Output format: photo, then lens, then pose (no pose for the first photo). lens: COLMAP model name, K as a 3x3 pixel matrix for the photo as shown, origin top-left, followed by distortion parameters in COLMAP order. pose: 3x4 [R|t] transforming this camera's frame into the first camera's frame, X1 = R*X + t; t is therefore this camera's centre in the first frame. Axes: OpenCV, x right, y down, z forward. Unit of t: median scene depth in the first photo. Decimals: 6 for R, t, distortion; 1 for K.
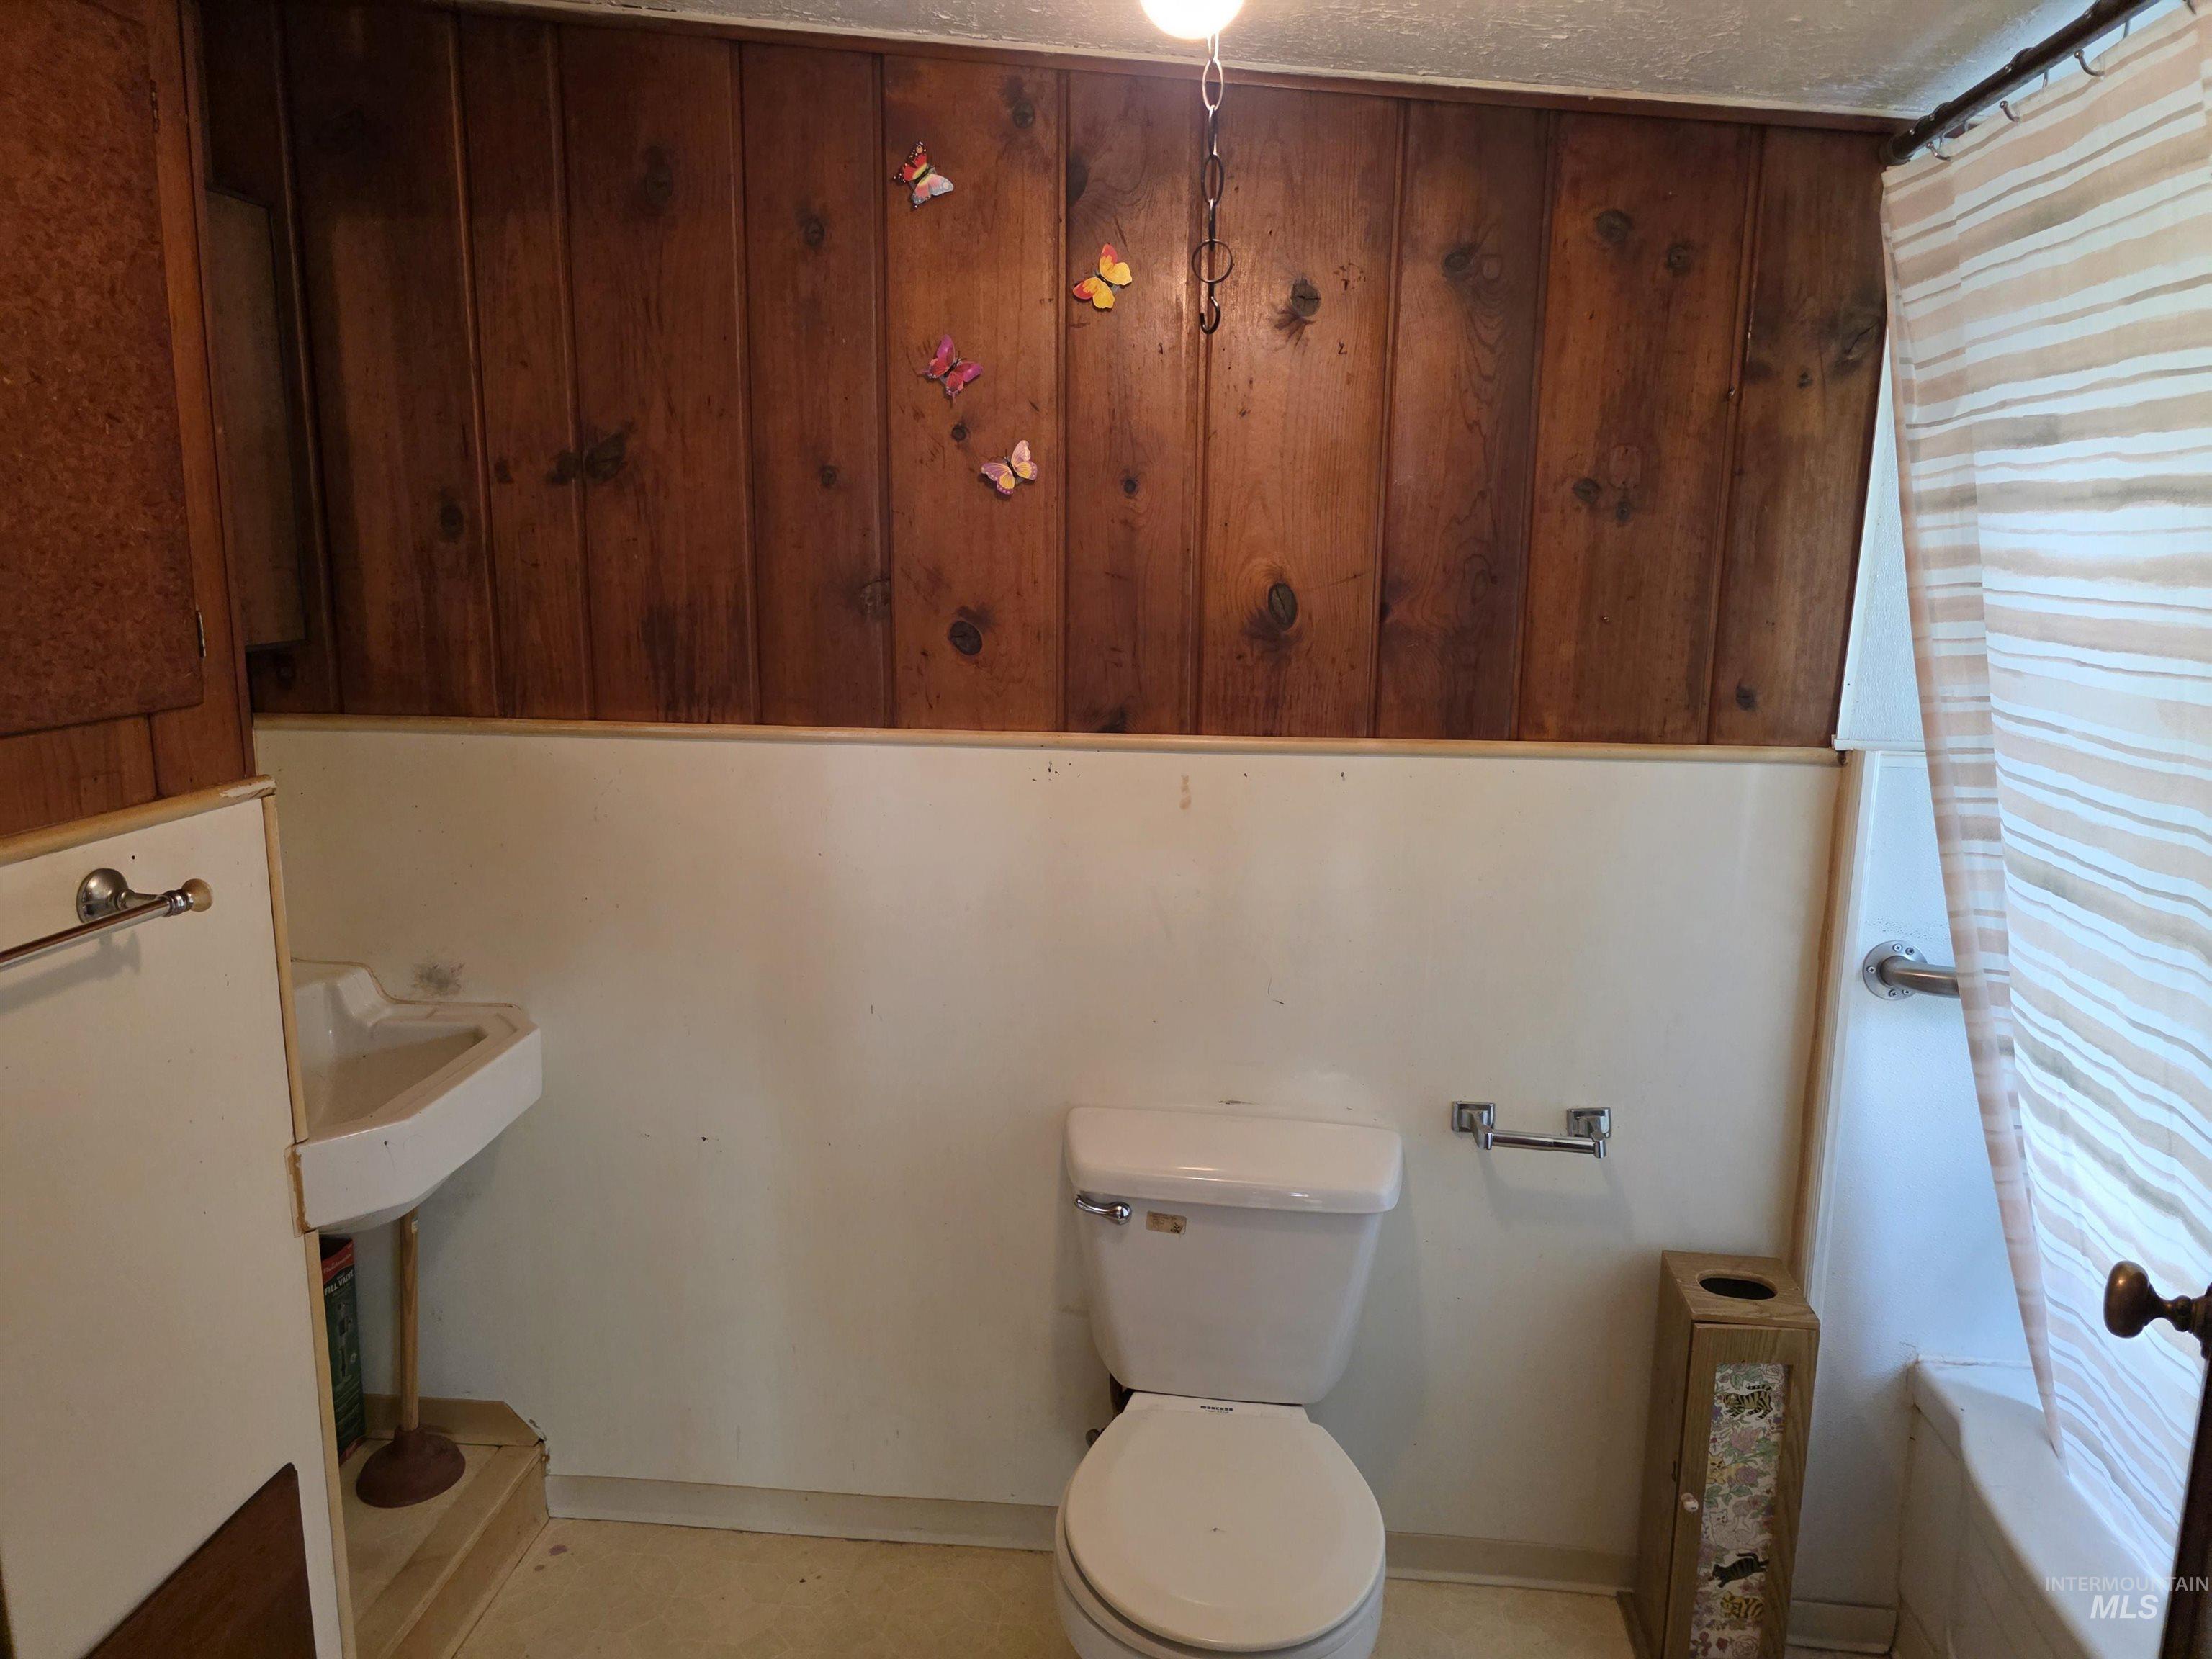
lens RADIAL K [[1476.7, 0, 1109.6], [0, 1476.7, 827.2], [0, 0, 1]] dist [0.005911, -0.006779]
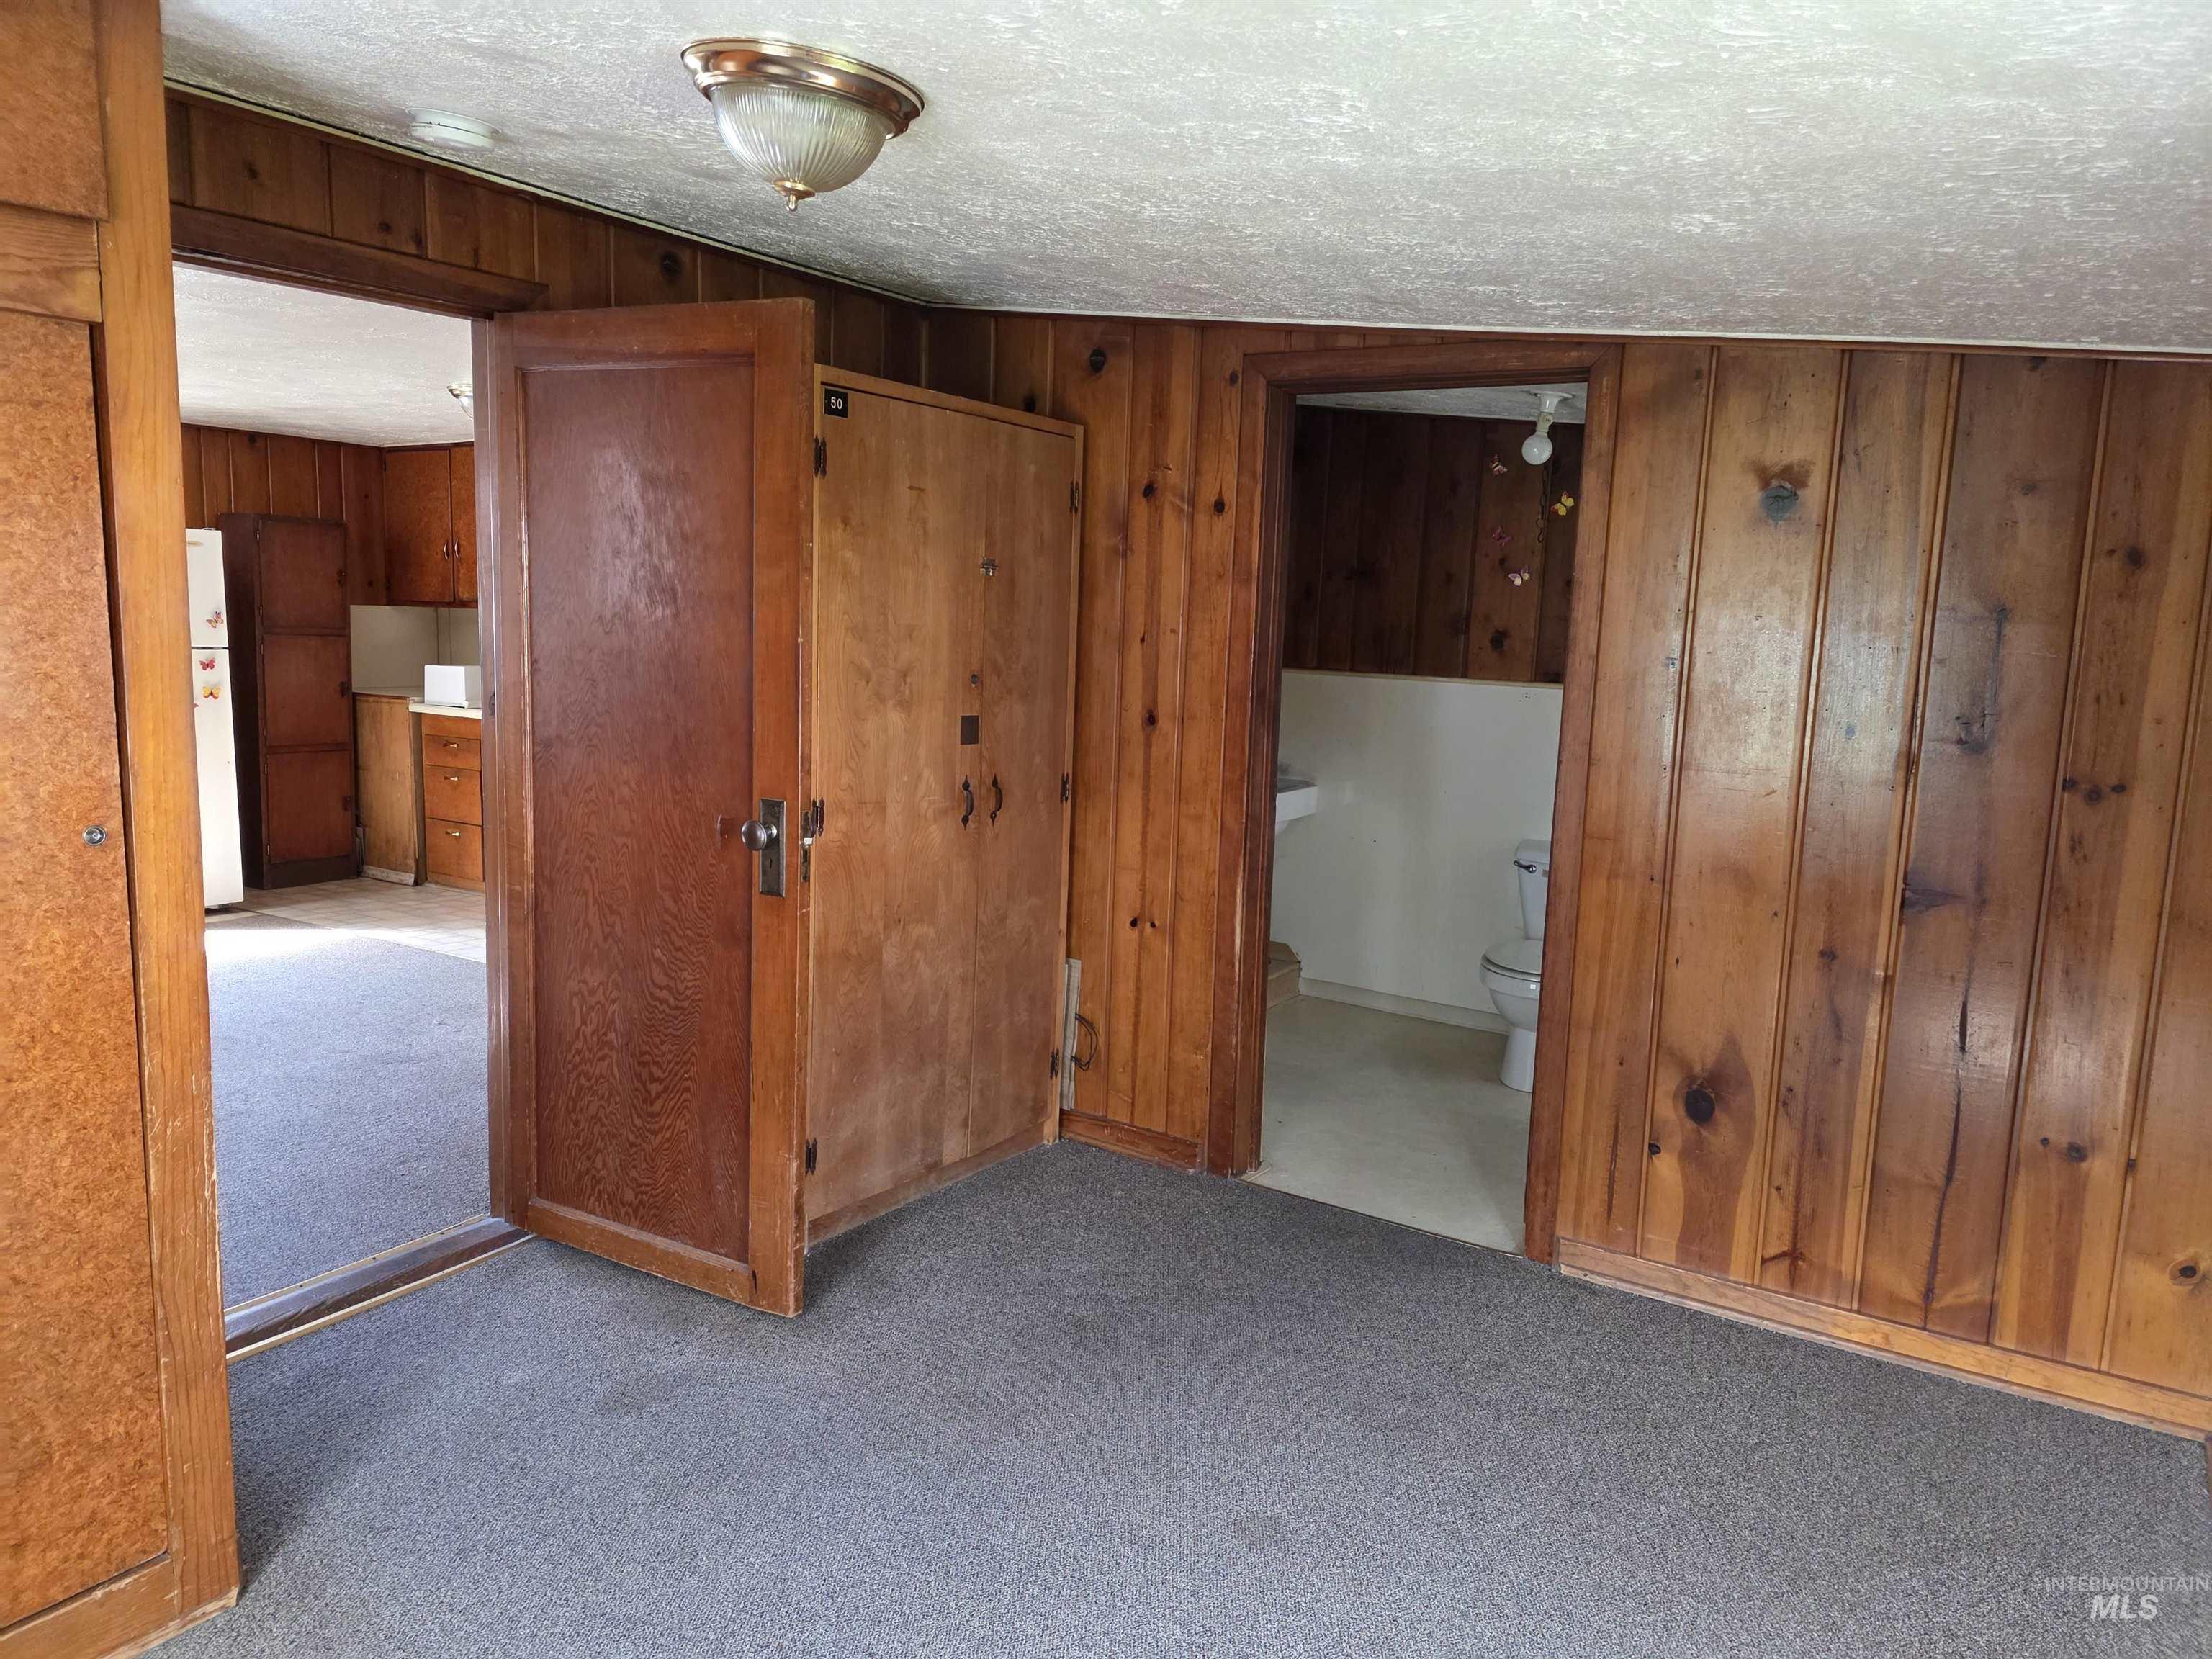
lens RADIAL K [[1476.7, 0, 1147.5], [0, 1476.7, 825.8], [0, 0, 1]] dist [0.005911, -0.006779]
pose [[0.900891, 0.084914, -0.425658, 0.476404], [-0.114300, 0.992475, -0.043927, 0.371159], [0.418725, 0.088226, 0.903817, -1.542866]]
